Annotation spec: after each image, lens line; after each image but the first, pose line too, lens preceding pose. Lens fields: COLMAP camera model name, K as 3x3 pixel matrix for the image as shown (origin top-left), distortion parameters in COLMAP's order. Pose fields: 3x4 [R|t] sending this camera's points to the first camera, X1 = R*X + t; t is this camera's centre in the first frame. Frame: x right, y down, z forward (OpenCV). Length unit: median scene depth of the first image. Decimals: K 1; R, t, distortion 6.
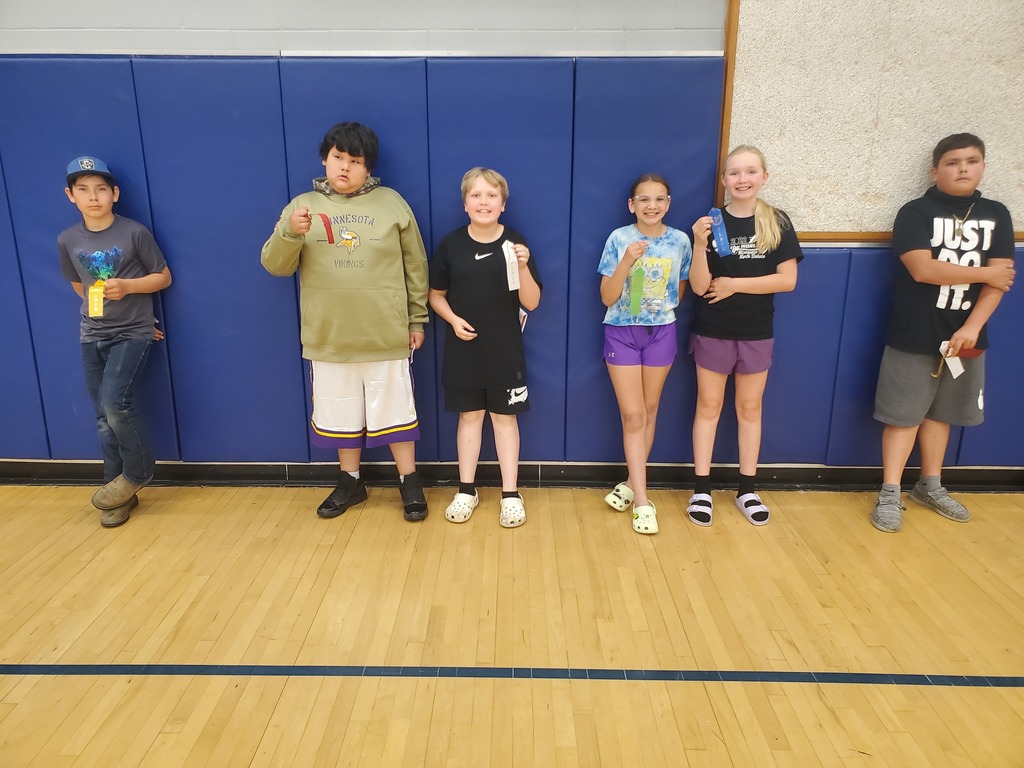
lens RADIAL K [[783.6, 0, 503.1], [0, 783.6, 394.0], [0, 0, 1]] dist [0.002106, 0.017292]
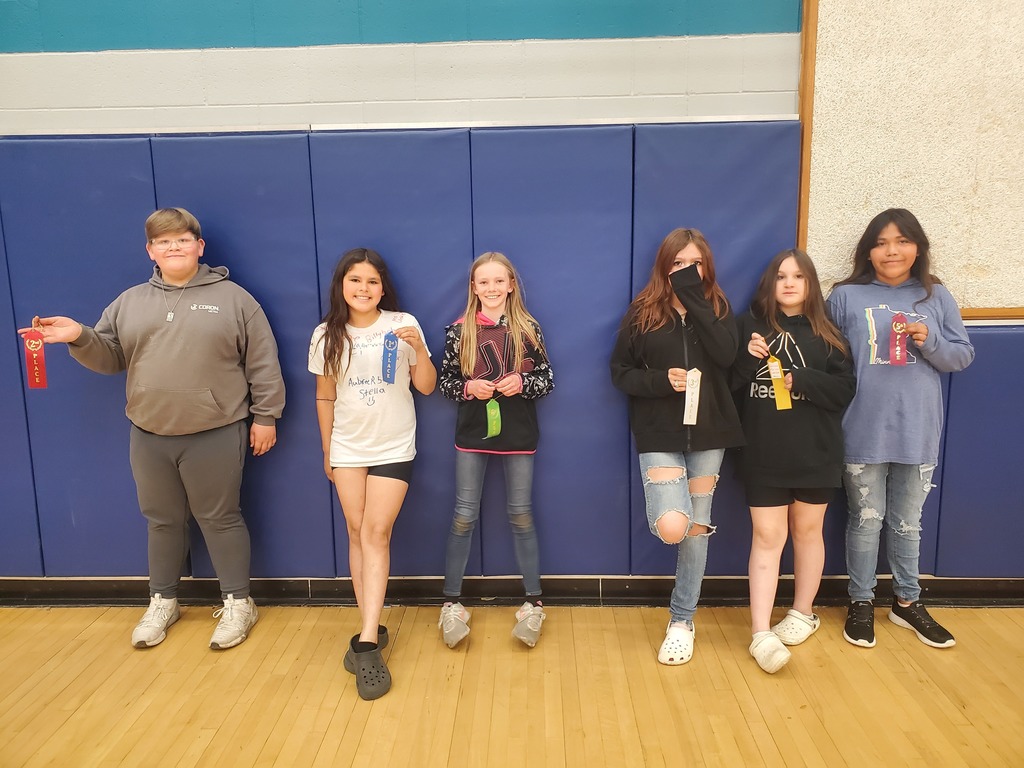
lens RADIAL K [[783.6, 0, 507.2], [0, 783.6, 382.3], [0, 0, 1]] dist [0.002106, 0.017292]
pose [[0.999672, -0.014515, -0.021120, -0.040742], [0.012122, 0.993933, -0.109313, -0.037204], [0.022579, 0.109021, 0.993783, 0.132811]]
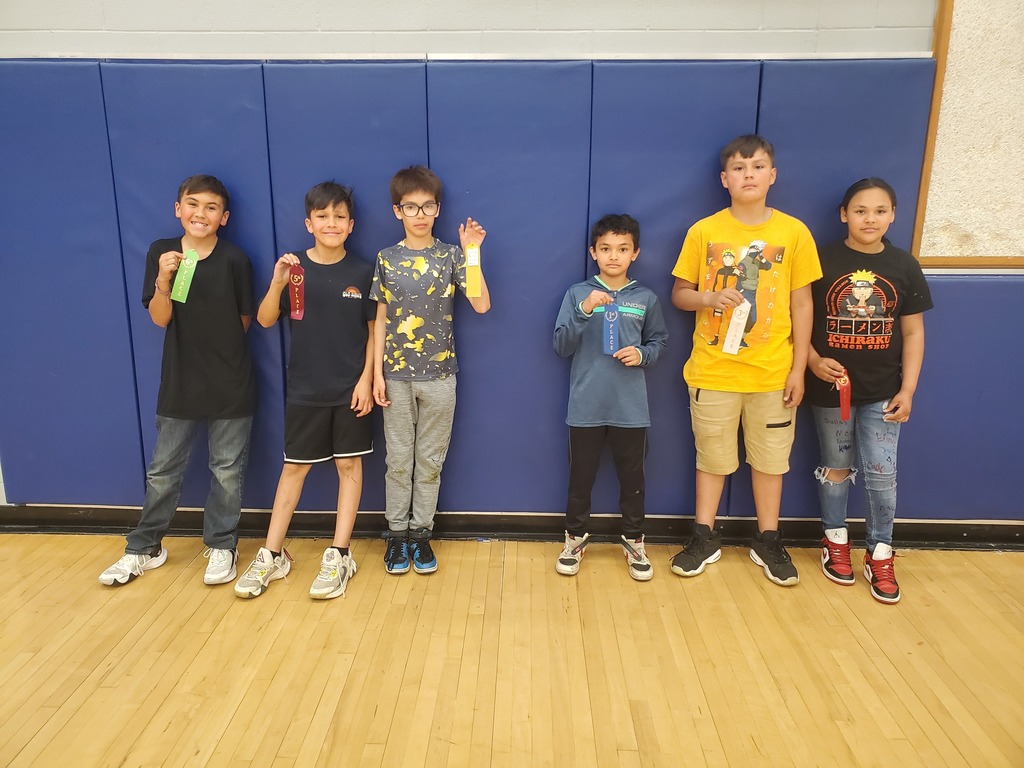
lens RADIAL K [[783.6, 0, 493.3], [0, 783.6, 385.7], [0, 0, 1]] dist [0.002106, 0.017292]
pose [[0.999833, 0.005865, -0.017335, -0.197483], [-0.006432, 0.999440, -0.032836, -0.033130], [0.017133, 0.032941, 0.999310, 0.127816]]
